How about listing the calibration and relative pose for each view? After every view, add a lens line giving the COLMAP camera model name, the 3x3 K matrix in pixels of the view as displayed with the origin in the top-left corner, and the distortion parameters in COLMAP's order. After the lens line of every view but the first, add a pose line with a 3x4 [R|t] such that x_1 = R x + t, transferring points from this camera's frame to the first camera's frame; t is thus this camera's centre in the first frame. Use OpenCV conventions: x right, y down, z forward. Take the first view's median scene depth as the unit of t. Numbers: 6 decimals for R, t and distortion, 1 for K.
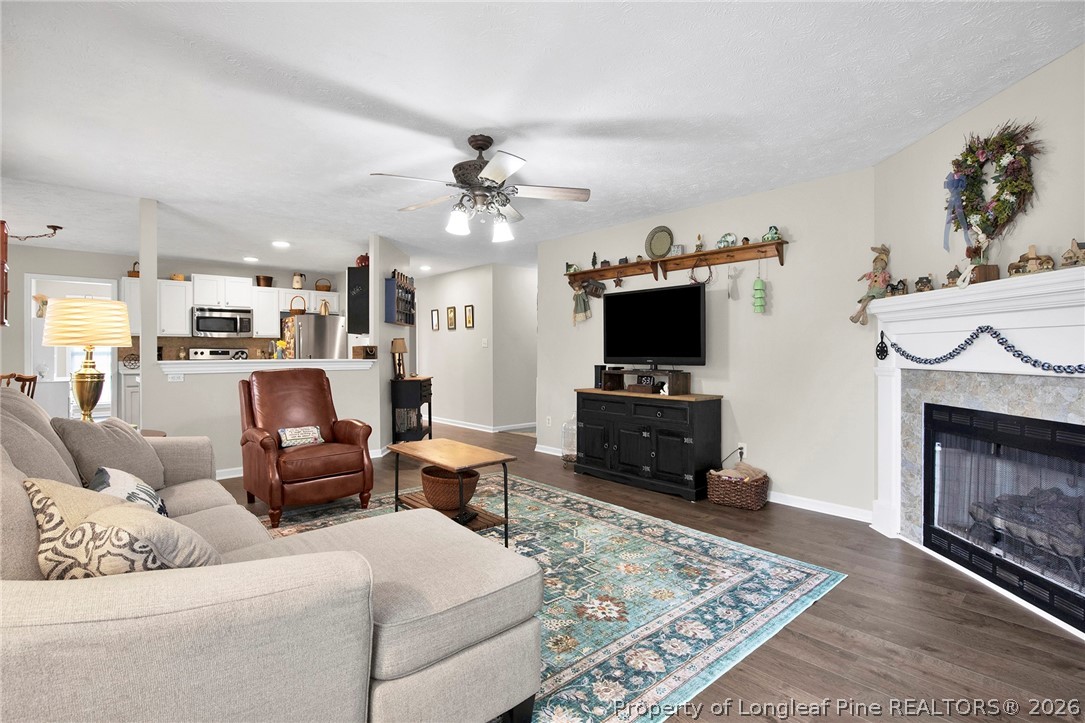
lens RADIAL K [[516.9, 0, 517.0], [0, 516.9, 342.7], [0, 0, 1]] dist [-0.011549, 0.000989]
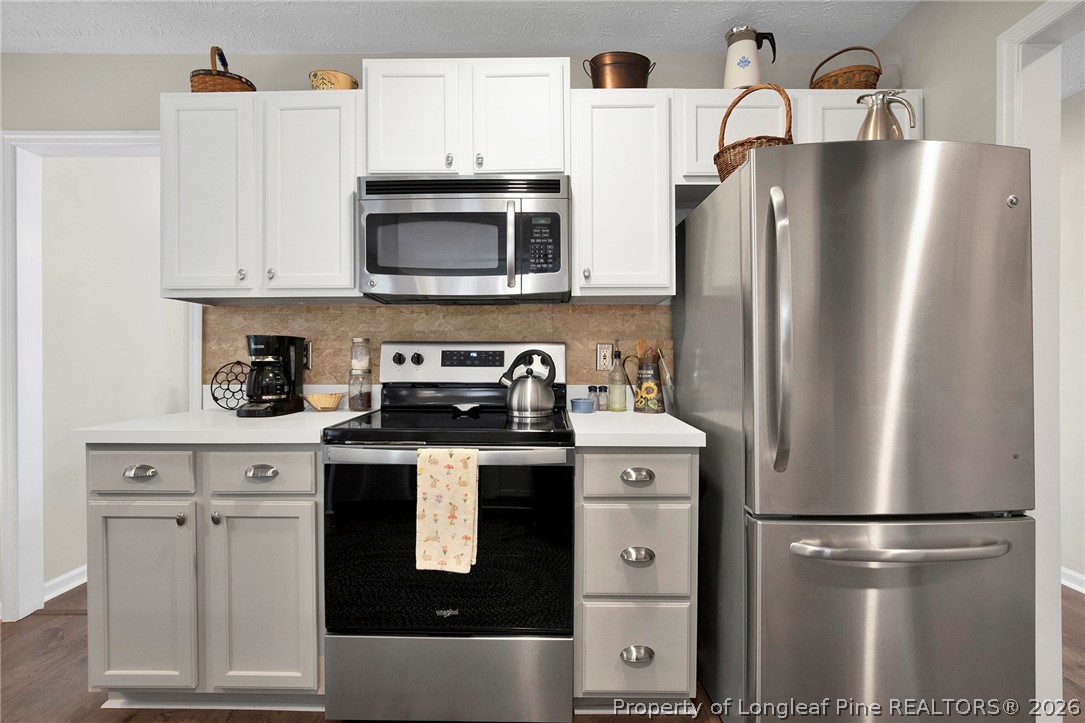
lens RADIAL K [[516.9, 0, 543.7], [0, 516.9, 358.4], [0, 0, 1]] dist [-0.011549, 0.000989]
pose [[0.757668, 0.000758, -0.652640, -0.880628], [0.009515, 0.999880, 0.012206, 0.040681], [0.652571, -0.015458, 0.757570, 1.954140]]
